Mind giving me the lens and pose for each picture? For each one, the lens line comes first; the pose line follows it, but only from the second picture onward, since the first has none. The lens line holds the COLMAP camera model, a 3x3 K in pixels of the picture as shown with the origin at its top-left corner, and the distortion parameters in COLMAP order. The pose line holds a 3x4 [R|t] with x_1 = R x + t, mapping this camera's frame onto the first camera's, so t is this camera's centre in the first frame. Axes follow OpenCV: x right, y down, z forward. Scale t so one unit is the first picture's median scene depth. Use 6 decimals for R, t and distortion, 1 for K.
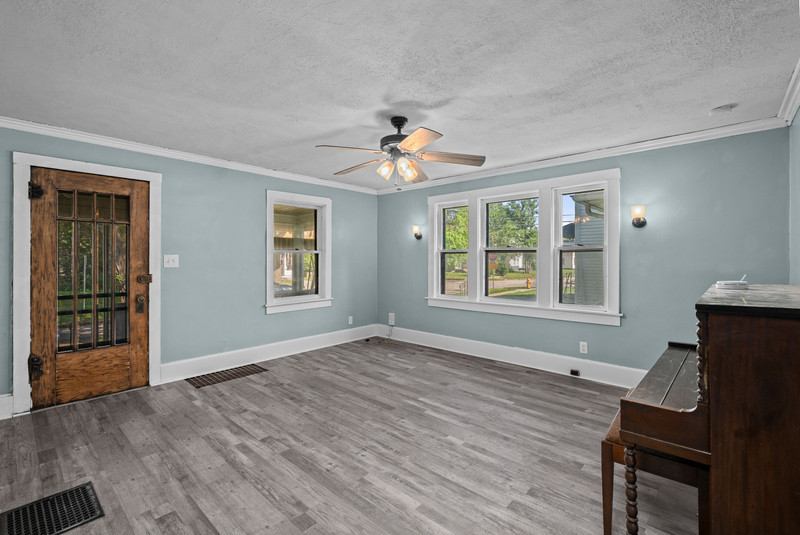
lens RADIAL K [[359.0, 0, 400.0], [0, 359.0, 258.7], [0, 0, 1]] dist [0.000301, -0.001040]
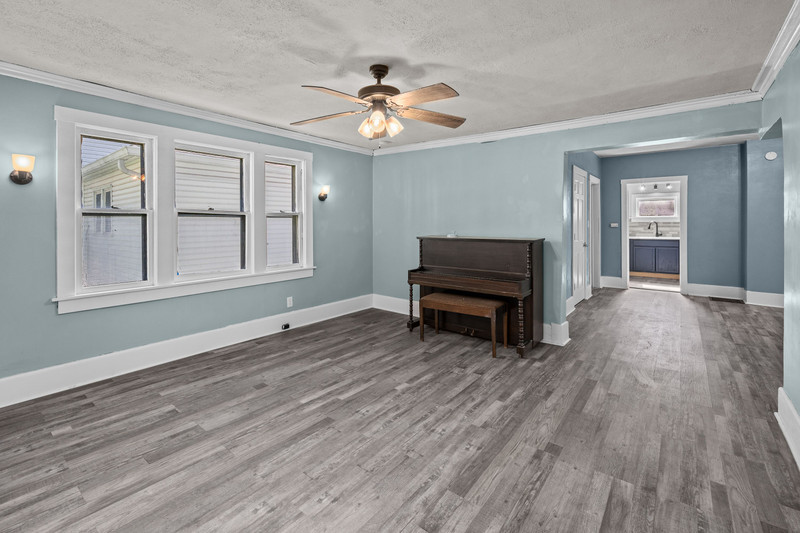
lens RADIAL K [[359.0, 0, 398.9], [0, 359.0, 226.8], [0, 0, 1]] dist [0.000301, -0.001040]
pose [[-0.072991, -0.011024, 0.997272, -0.939076], [-0.002928, 0.999937, 0.010839, -0.006068], [-0.997328, -0.002129, -0.073019, 1.068913]]
